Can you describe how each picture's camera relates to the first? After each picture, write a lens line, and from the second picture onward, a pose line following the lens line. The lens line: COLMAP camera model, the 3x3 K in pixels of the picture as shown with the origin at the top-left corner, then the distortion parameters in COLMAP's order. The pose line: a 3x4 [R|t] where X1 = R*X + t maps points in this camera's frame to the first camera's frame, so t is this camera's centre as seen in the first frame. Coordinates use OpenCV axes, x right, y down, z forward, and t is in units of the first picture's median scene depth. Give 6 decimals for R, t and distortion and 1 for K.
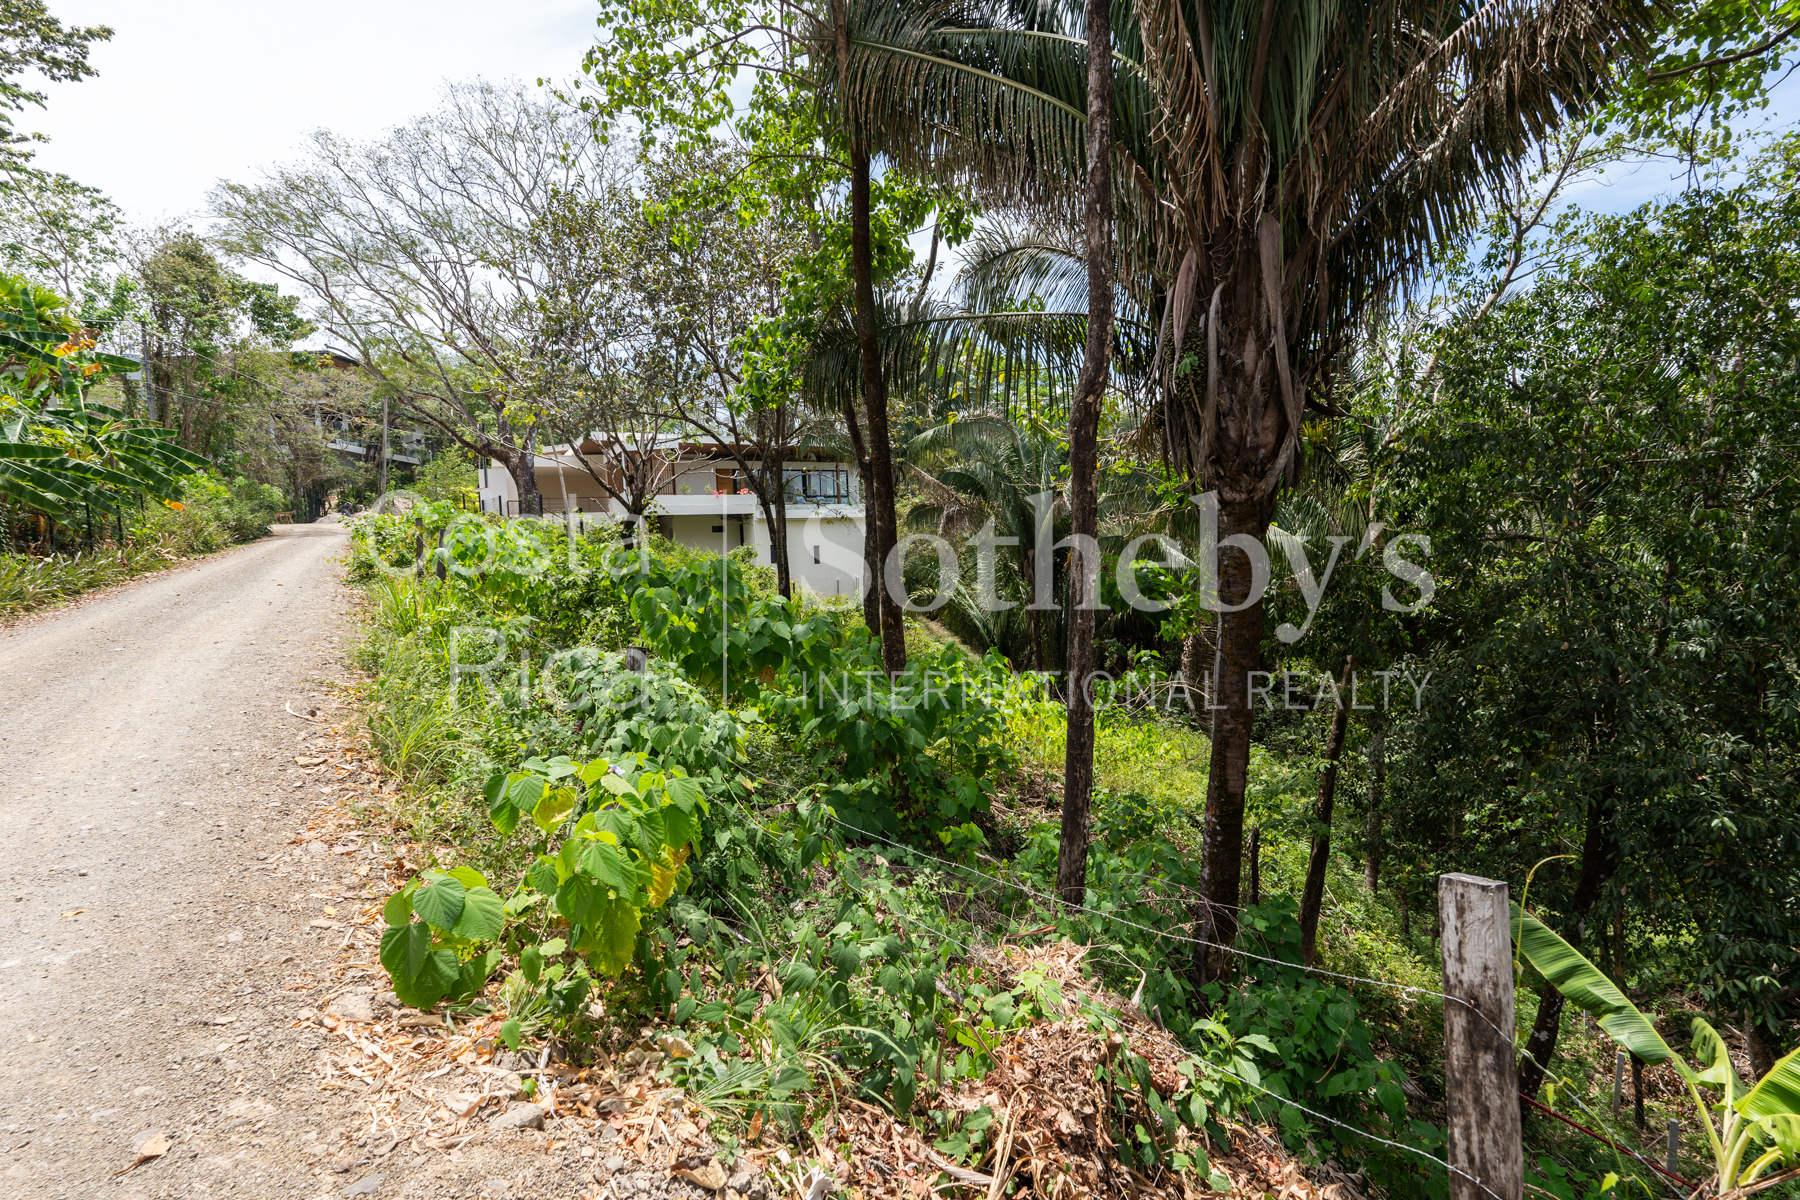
lens RADIAL K [[820.4, 0, 900.0], [0, 820.4, 600.0], [0, 0, 1]] dist [0.012235, 0.000224]
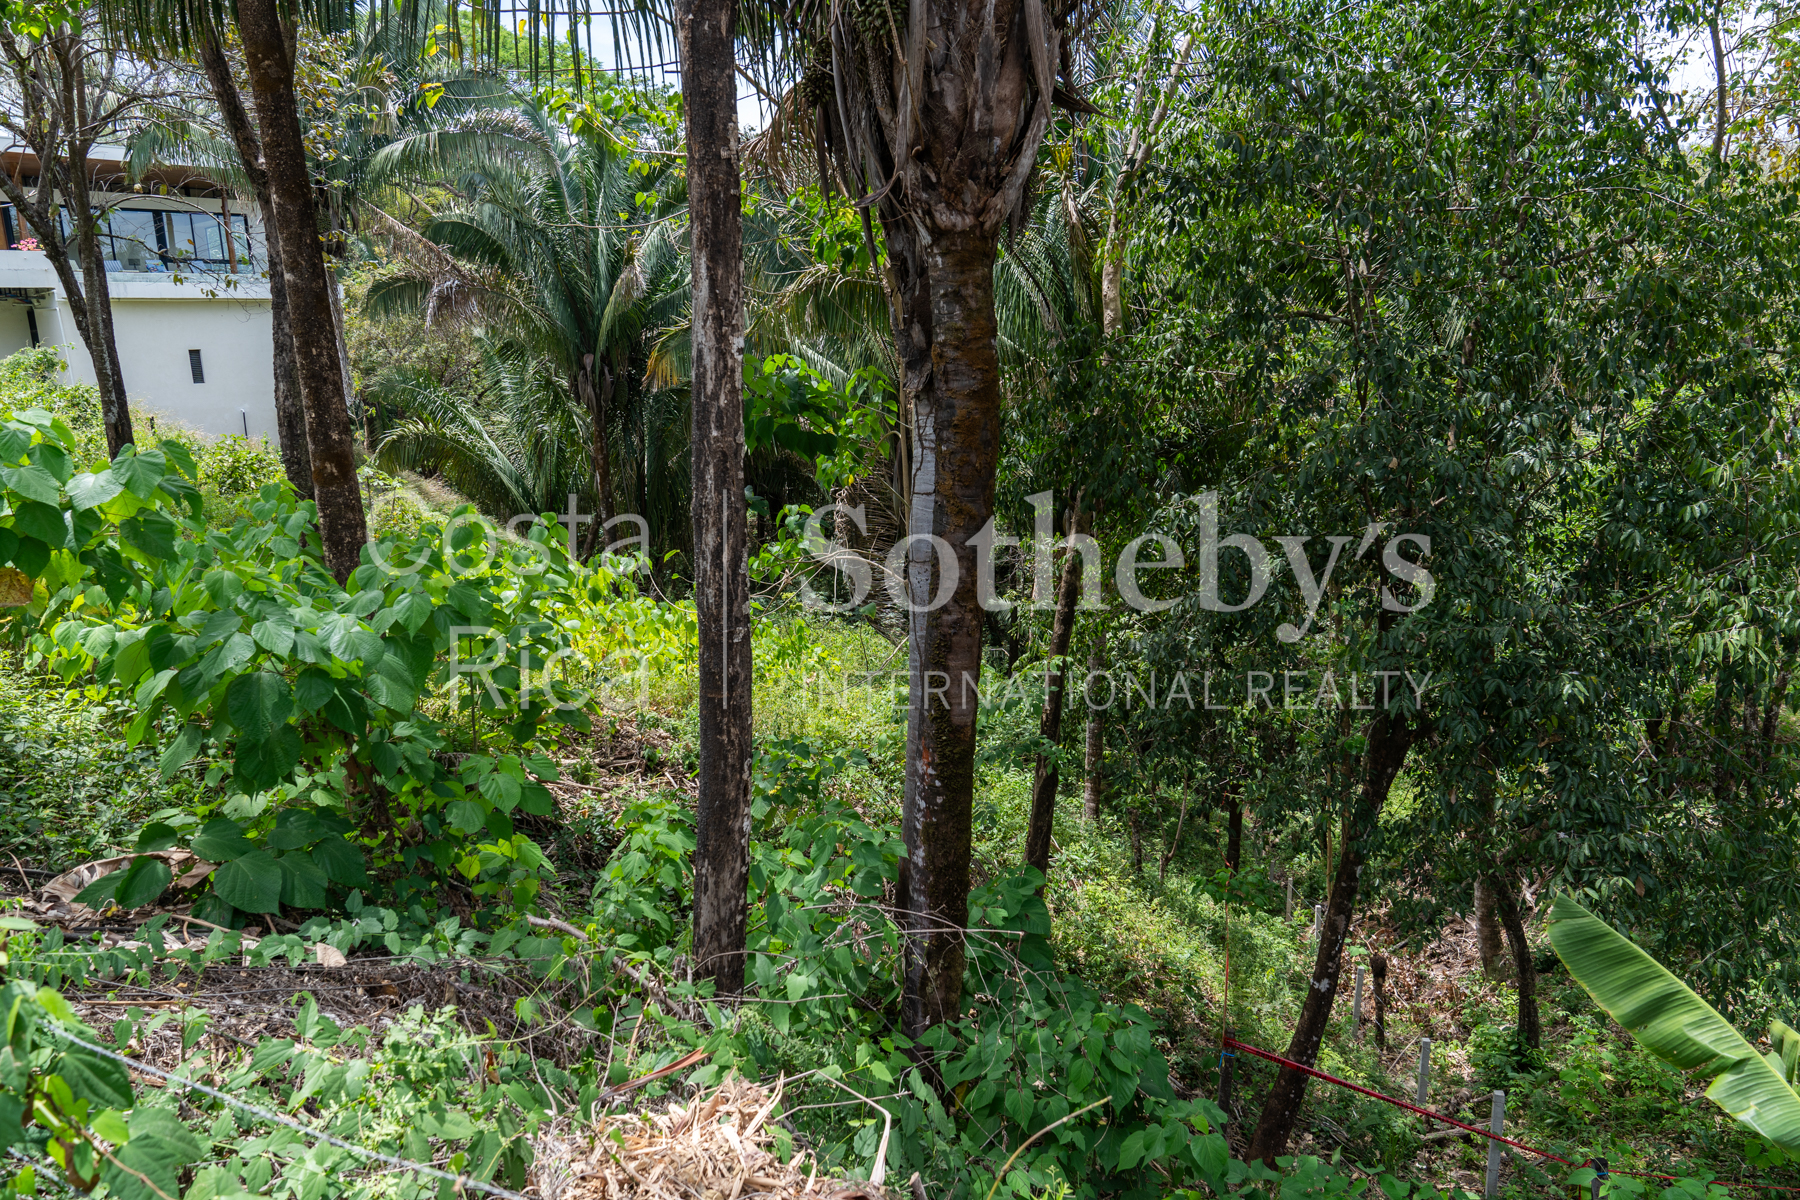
lens RADIAL K [[1253.3, 0, 928.3], [0, 1253.3, 599.8], [0, 0, 1]] dist [-0.047959, 0.021462]
pose [[0.913062, -0.076701, 0.400542, 0.010828], [0.025522, 0.990976, 0.131584, 0.011207], [-0.407020, -0.109922, 0.906781, 0.100290]]
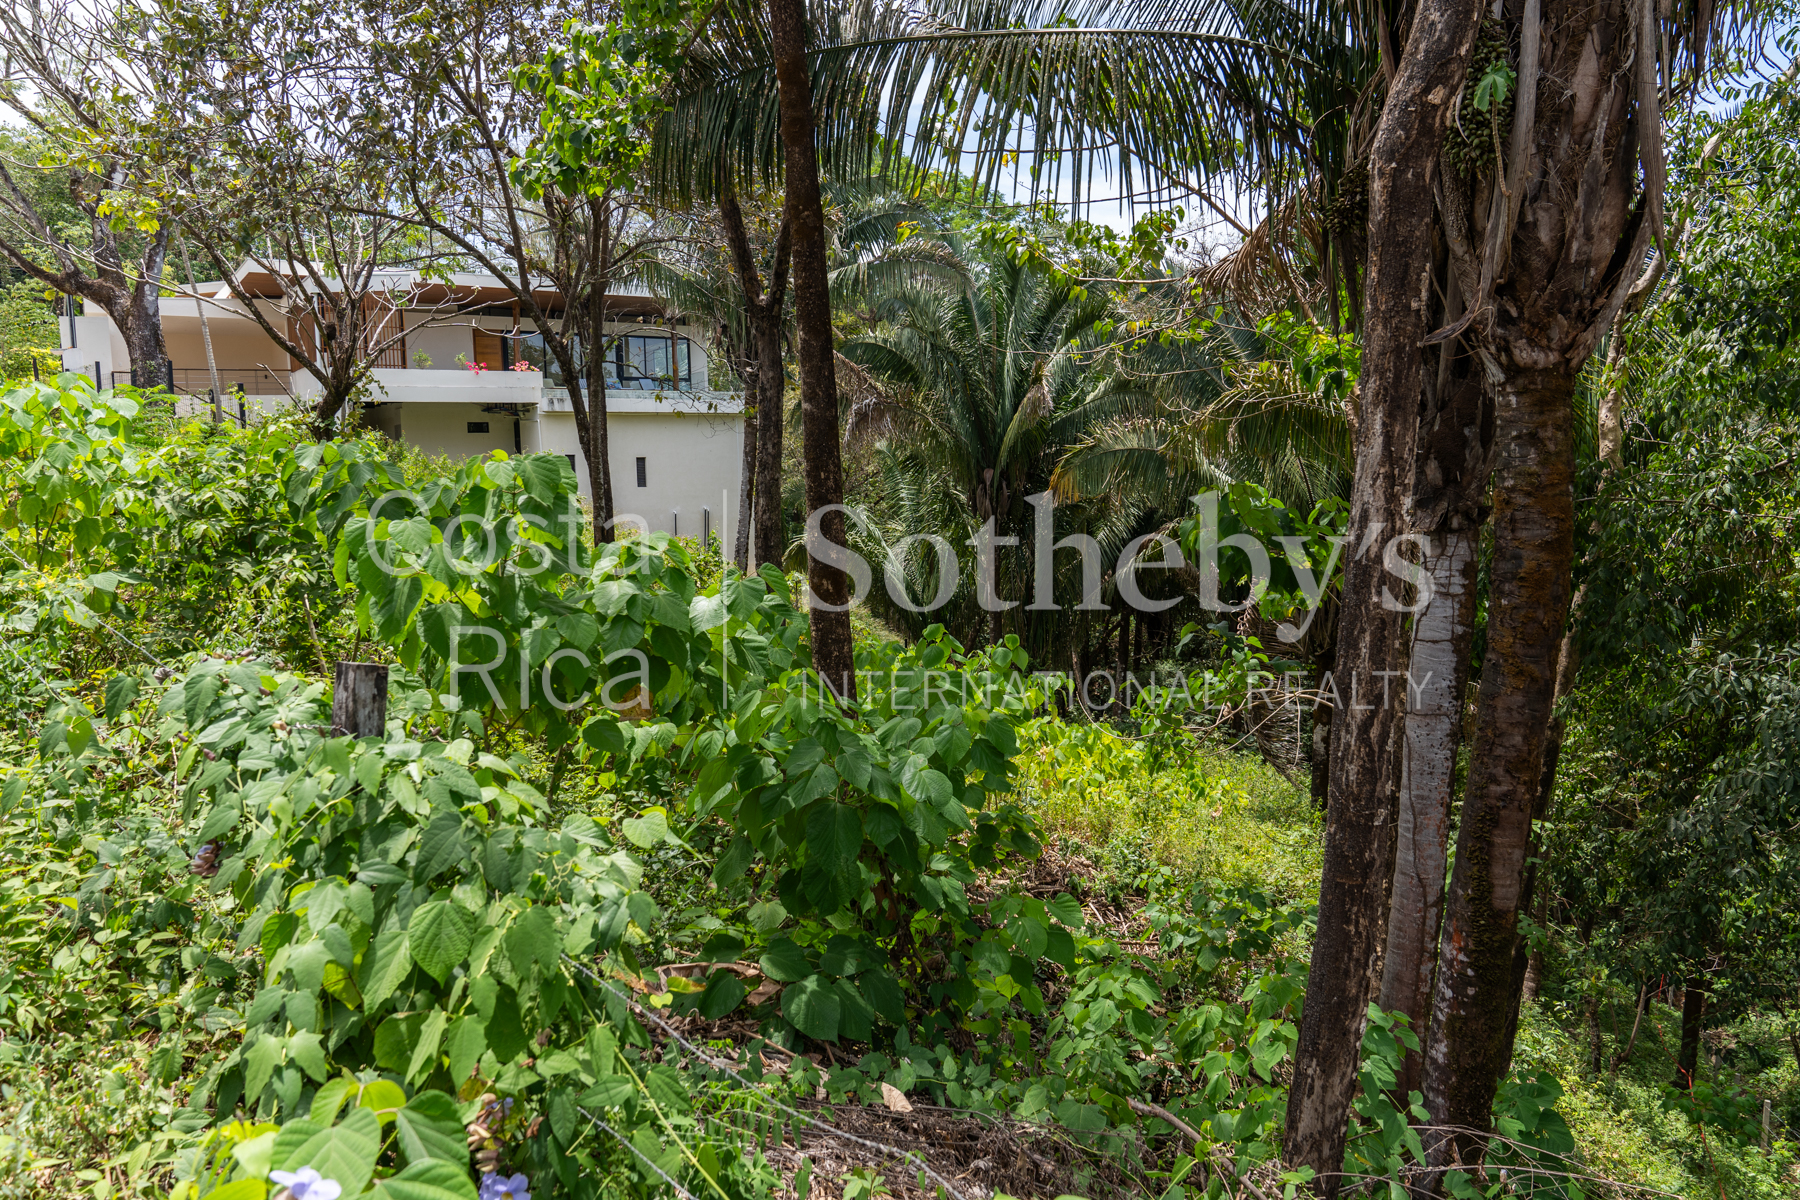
lens RADIAL K [[1254.6, 0, 902.5], [0, 1254.6, 587.7], [0, 0, 1]] dist [-0.026469, 0.005376]
pose [[0.993379, 0.005810, 0.114739, -0.045446], [-0.009474, 0.999462, 0.031415, 0.000293], [-0.114495, -0.032294, 0.992899, 0.131582]]
